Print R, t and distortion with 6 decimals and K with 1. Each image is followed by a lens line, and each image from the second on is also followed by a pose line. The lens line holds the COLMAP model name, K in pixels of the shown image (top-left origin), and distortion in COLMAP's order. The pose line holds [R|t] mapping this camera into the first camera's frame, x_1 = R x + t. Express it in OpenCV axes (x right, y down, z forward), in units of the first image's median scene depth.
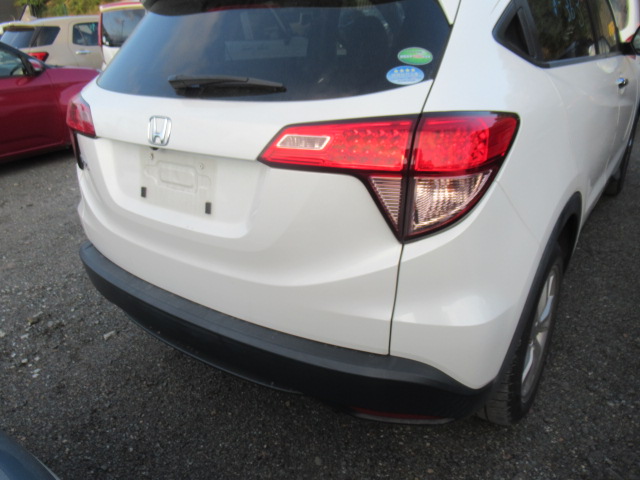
lens RADIAL K [[476.7, 0, 319.5], [0, 476.7, 242.9], [0, 0, 1]] dist [-0.006334, 0.002777]
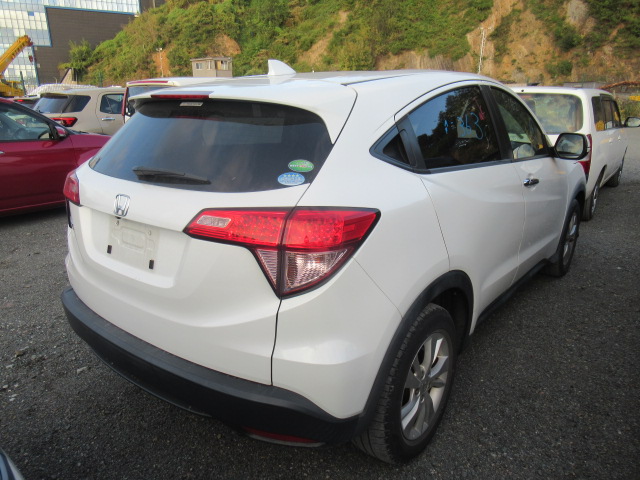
lens RADIAL K [[476.7, 0, 319.5], [0, 476.7, 242.9], [0, 0, 1]] dist [-0.006334, 0.002777]
pose [[0.997791, 0.060503, -0.027444, 0.204833], [-0.063674, 0.988776, -0.135158, 0.013065], [0.018959, 0.136607, 0.990444, -0.239883]]
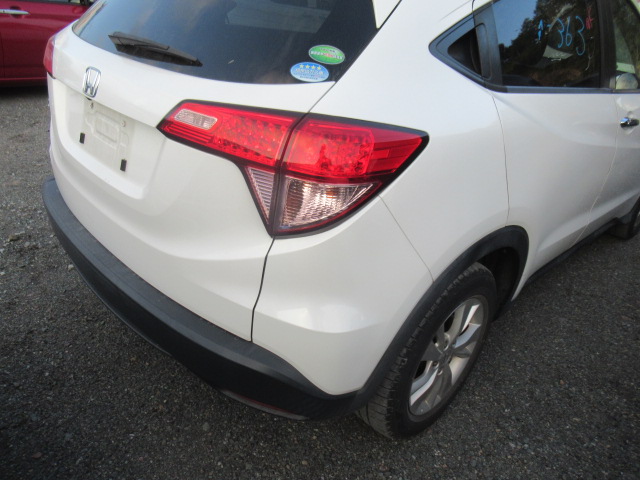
lens RADIAL K [[476.7, 0, 319.5], [0, 476.7, 242.9], [0, 0, 1]] dist [-0.006334, 0.002777]
pose [[0.973803, 0.212737, -0.080318, 0.231363], [-0.208637, 0.976361, 0.056484, -0.043123], [0.090435, -0.038247, 0.995168, 0.003618]]
